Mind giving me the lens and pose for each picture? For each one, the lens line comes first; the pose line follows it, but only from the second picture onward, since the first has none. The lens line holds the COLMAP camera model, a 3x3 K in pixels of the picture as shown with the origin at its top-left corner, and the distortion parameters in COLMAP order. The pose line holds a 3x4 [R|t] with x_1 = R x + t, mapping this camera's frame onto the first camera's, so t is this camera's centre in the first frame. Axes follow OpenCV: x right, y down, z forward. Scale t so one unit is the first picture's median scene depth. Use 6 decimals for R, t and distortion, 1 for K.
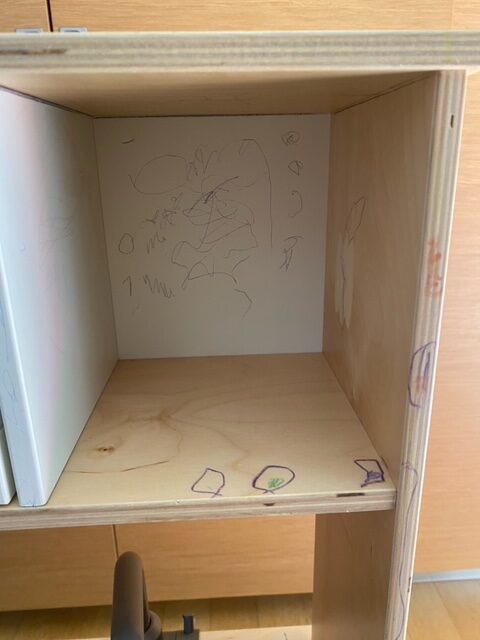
lens RADIAL K [[496.0, 0, 240.0], [0, 496.0, 319.6], [0, 0, 1]] dist [-0.028394, 0.001828]
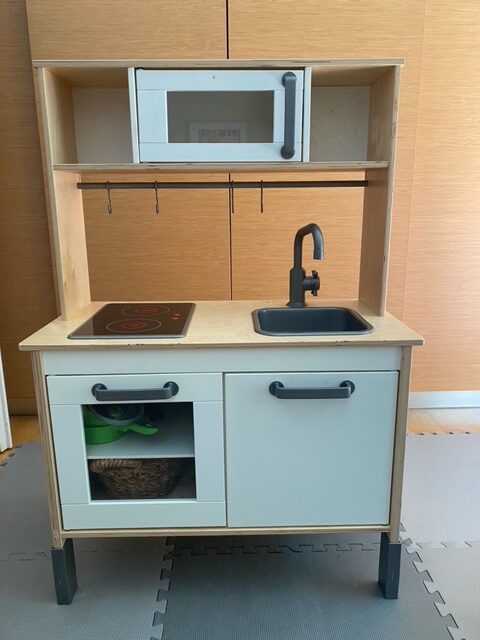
lens RADIAL K [[496.0, 0, 243.6], [0, 496.0, 315.8], [0, 0, 1]] dist [-0.028394, 0.001828]
pose [[0.999123, 0.012985, -0.039802, -0.785528], [-0.014947, 0.998667, -0.049403, 1.982965], [0.039107, 0.049955, 0.997986, -3.371728]]
